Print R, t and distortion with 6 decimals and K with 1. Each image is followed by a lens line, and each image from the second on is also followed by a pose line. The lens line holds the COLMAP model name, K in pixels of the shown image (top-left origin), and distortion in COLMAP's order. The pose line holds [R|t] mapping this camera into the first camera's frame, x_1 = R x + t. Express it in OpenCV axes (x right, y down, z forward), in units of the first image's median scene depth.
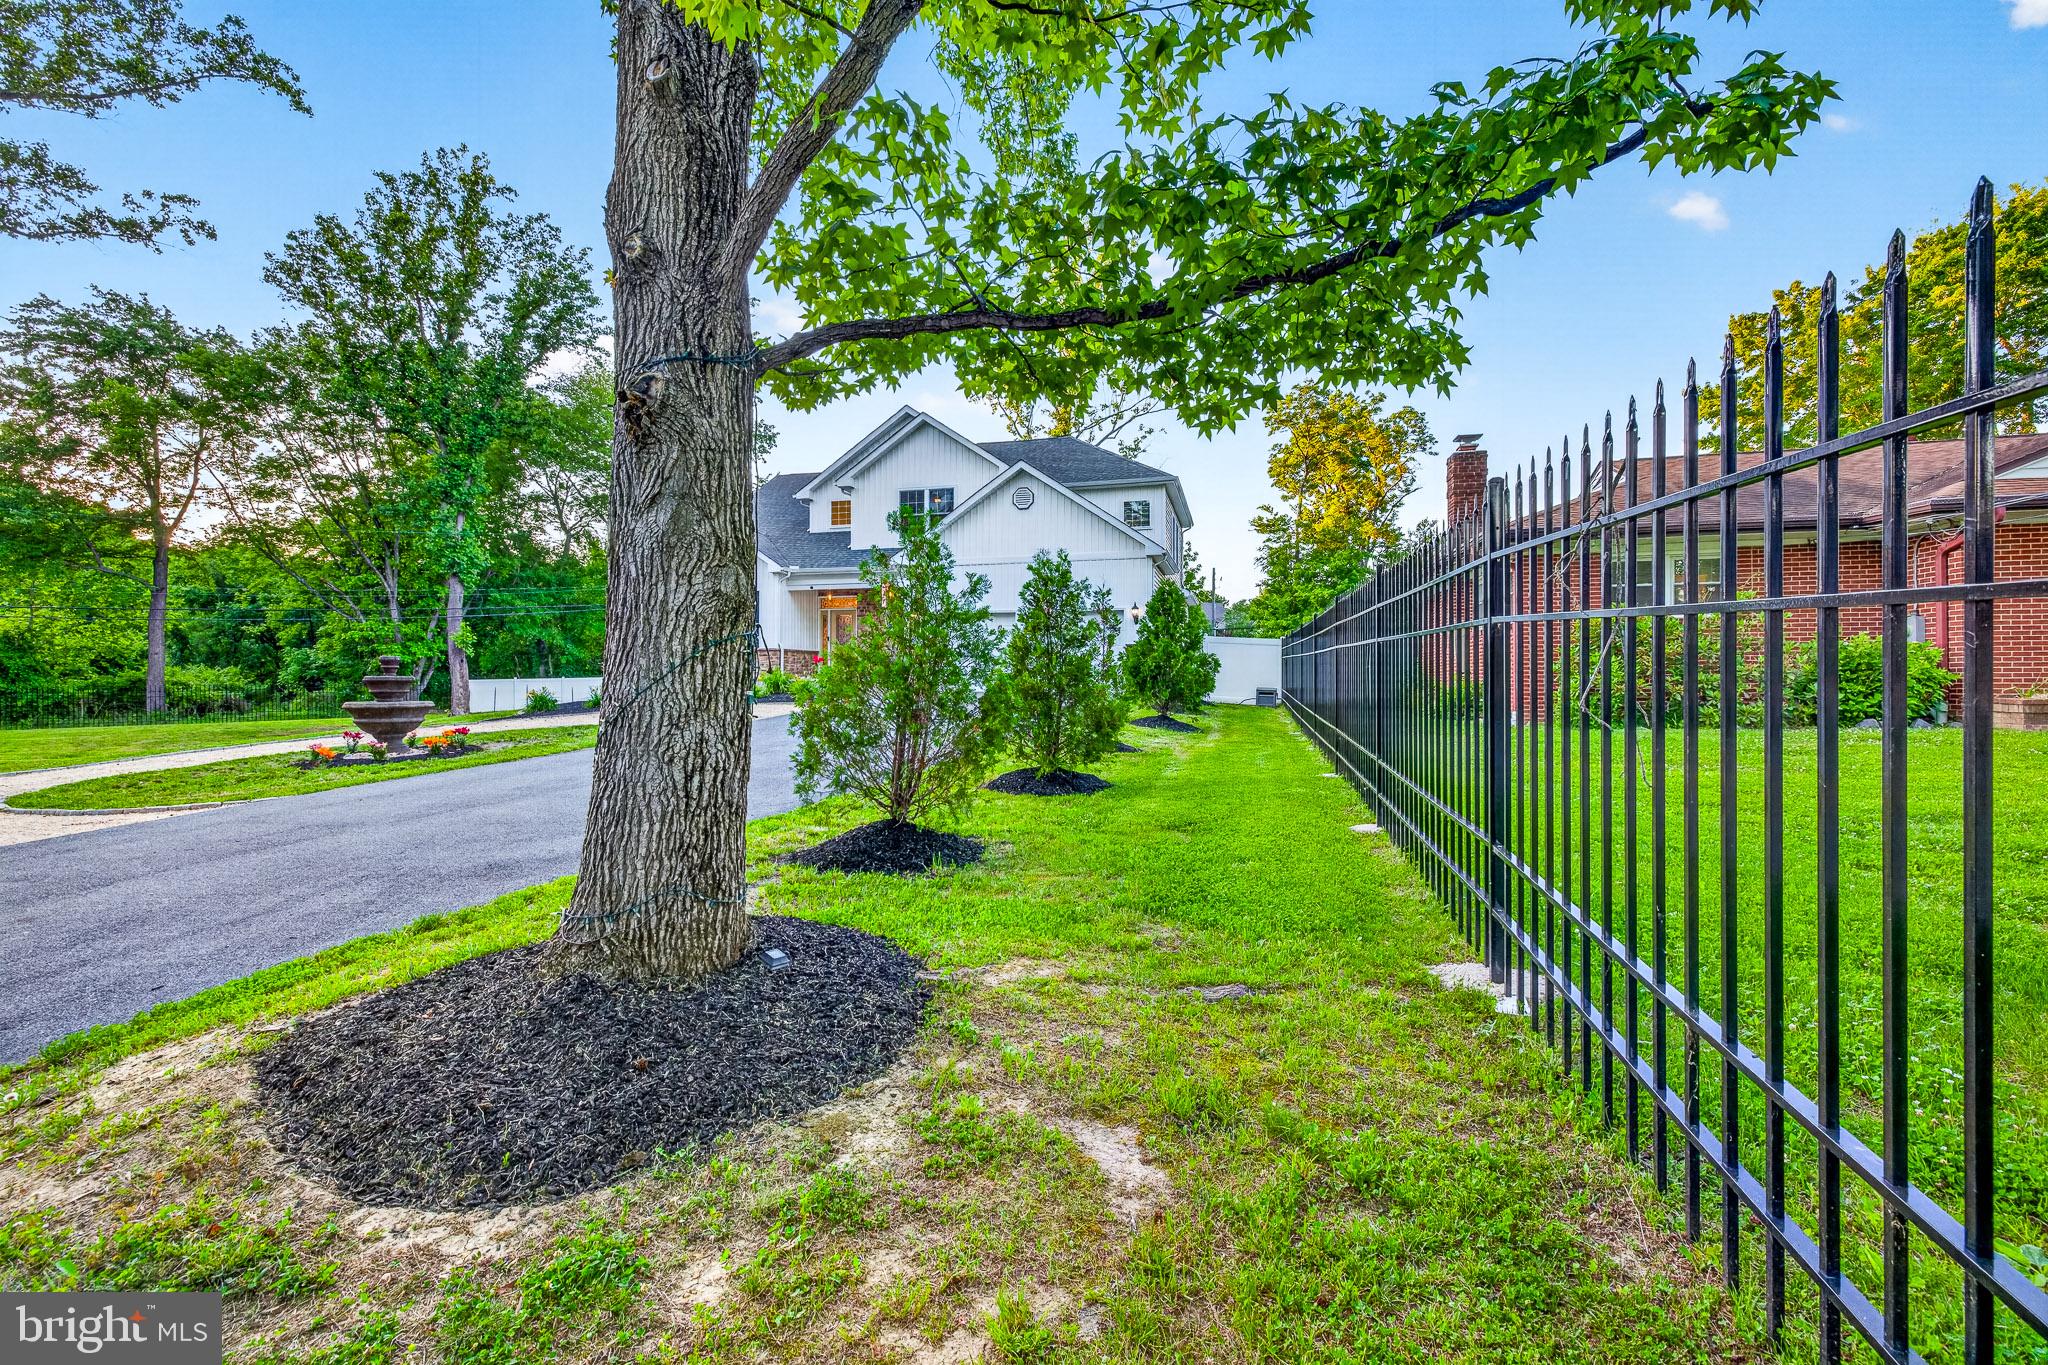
lens RADIAL K [[851.1, 0, 1024.0], [0, 851.1, 675.6], [0, 0, 1]] dist [0.004834, -0.000191]
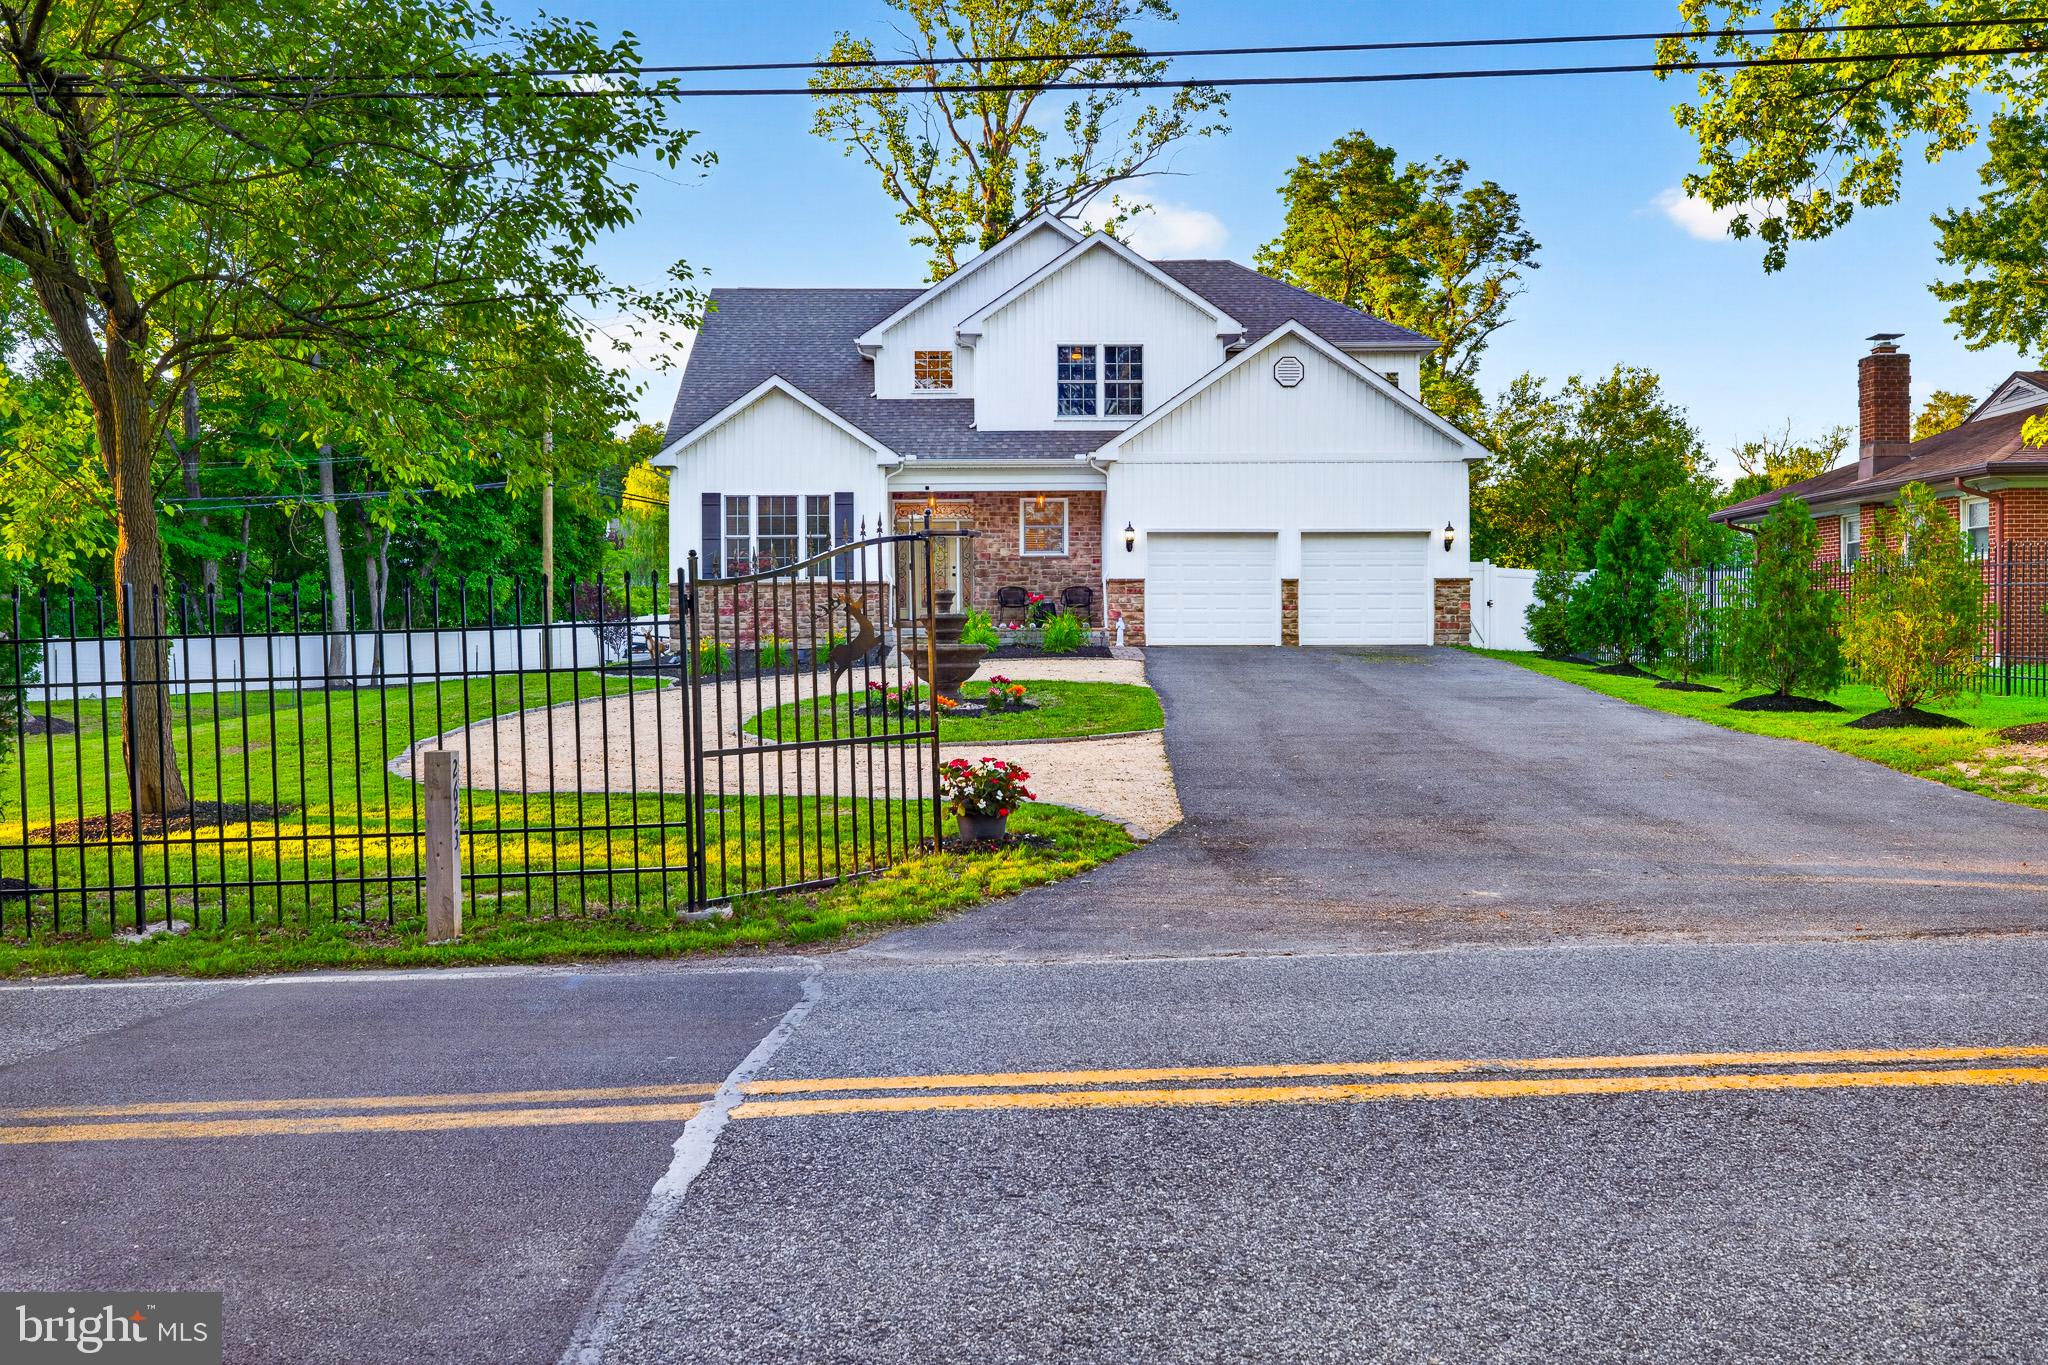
lens RADIAL K [[1792.9, 0, 1010.2], [0, 1792.9, 674.9], [0, 0, 1]] dist [-0.018712, 0.033804]
pose [[0.963821, -0.009292, 0.266388, -0.355094], [0.004258, 0.999801, 0.019468, 0.008129], [-0.266516, -0.017630, 0.963669, -0.216618]]
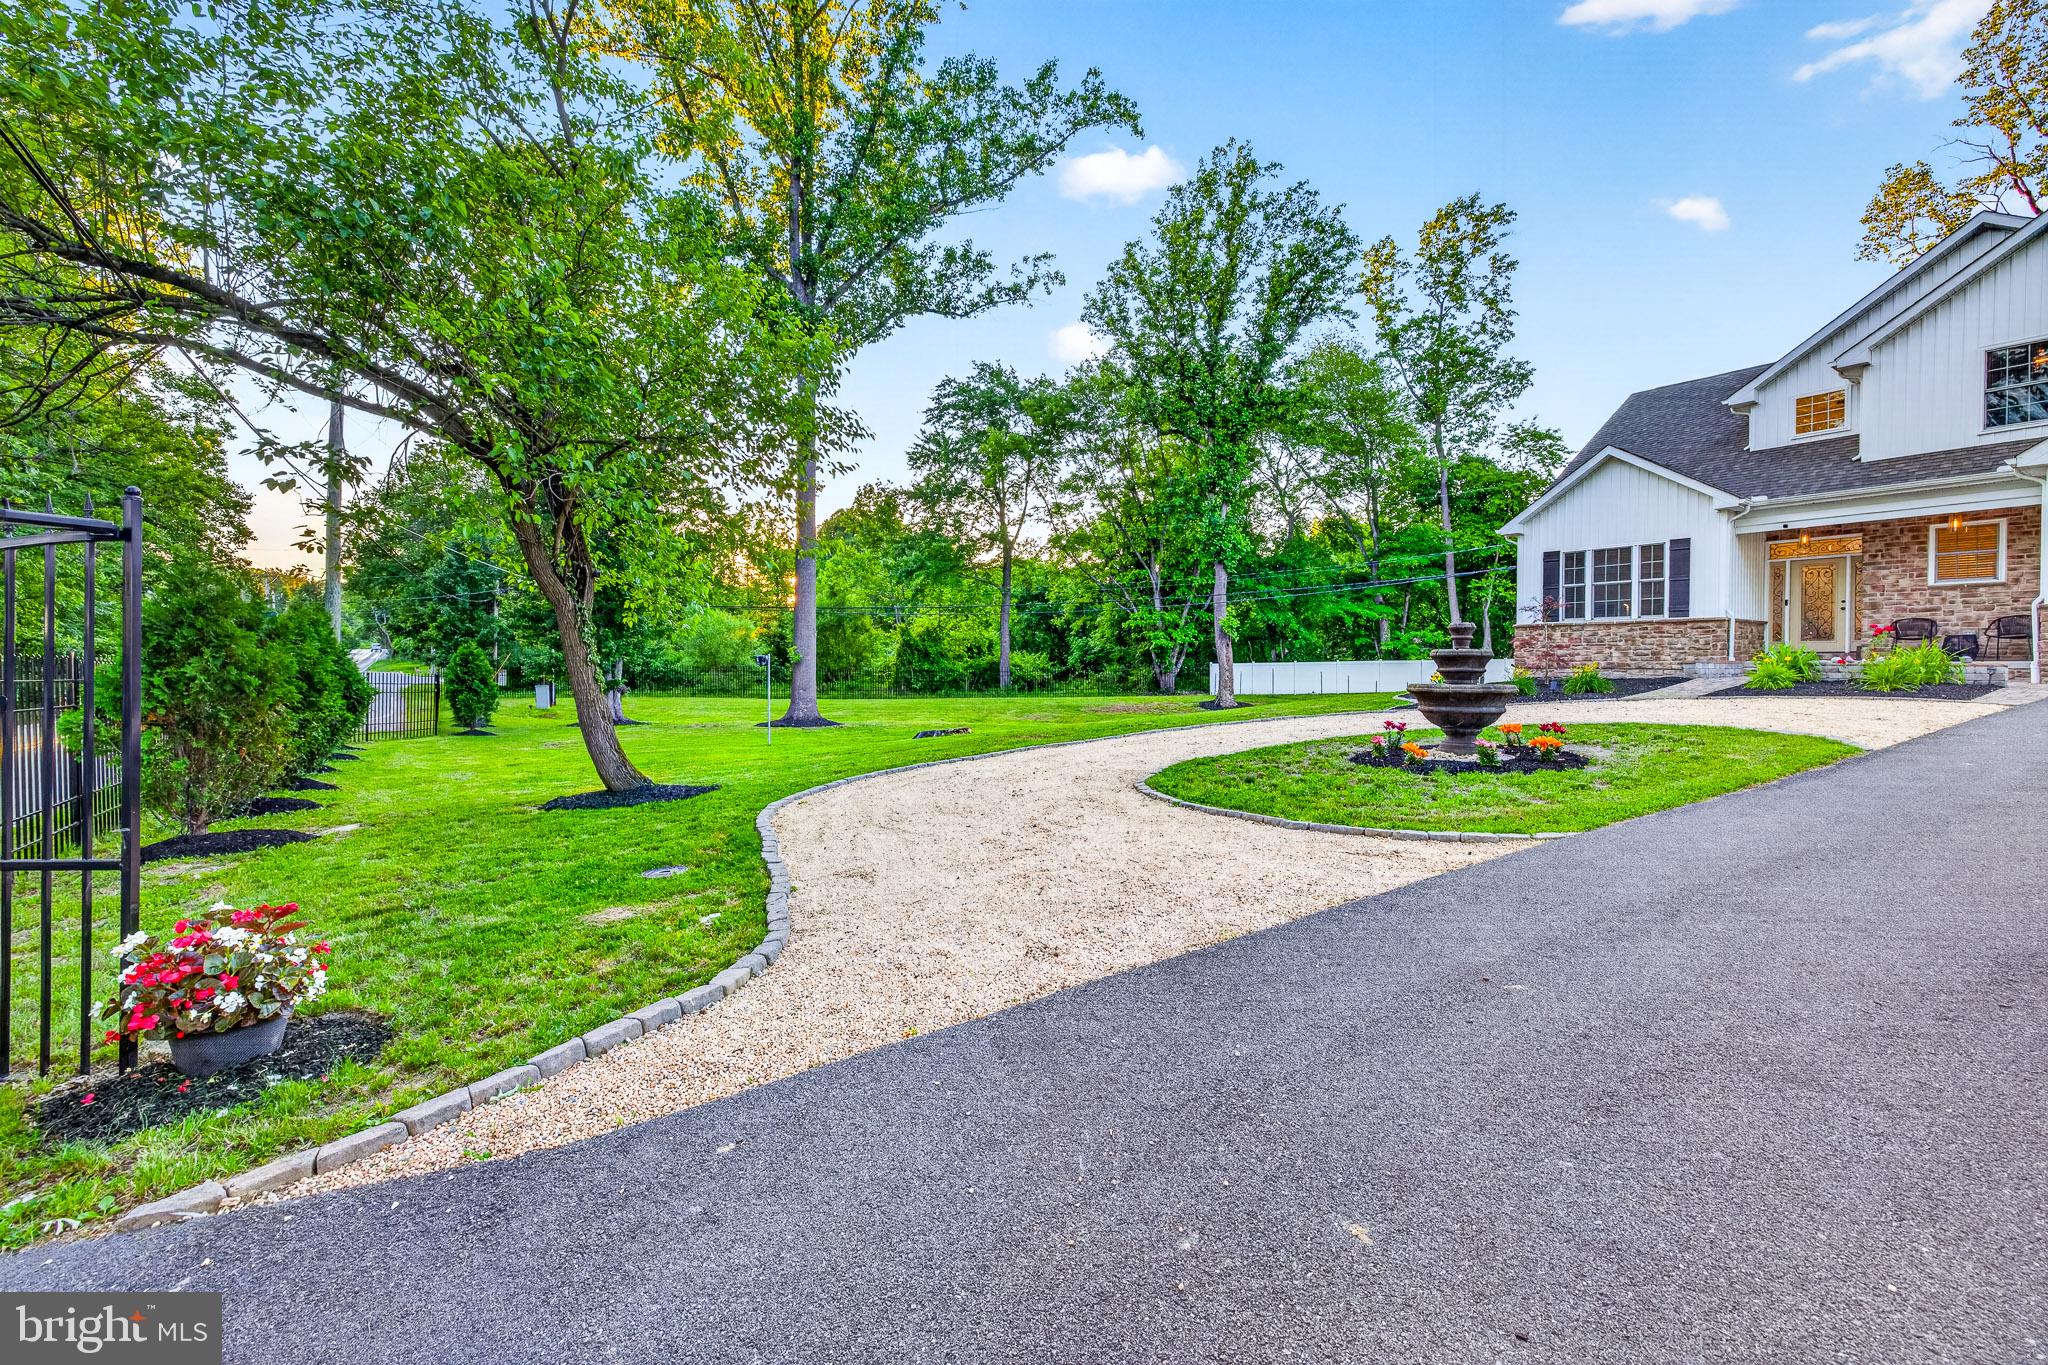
lens RADIAL K [[851.1, 0, 1030.5], [0, 851.1, 676.6], [0, 0, 1]] dist [0.004834, -0.000191]
pose [[0.762170, 0.013285, -0.647241, -0.170153], [-0.002693, 0.999846, 0.017351, 0.003736], [0.647372, -0.011481, 0.762088, 0.059887]]
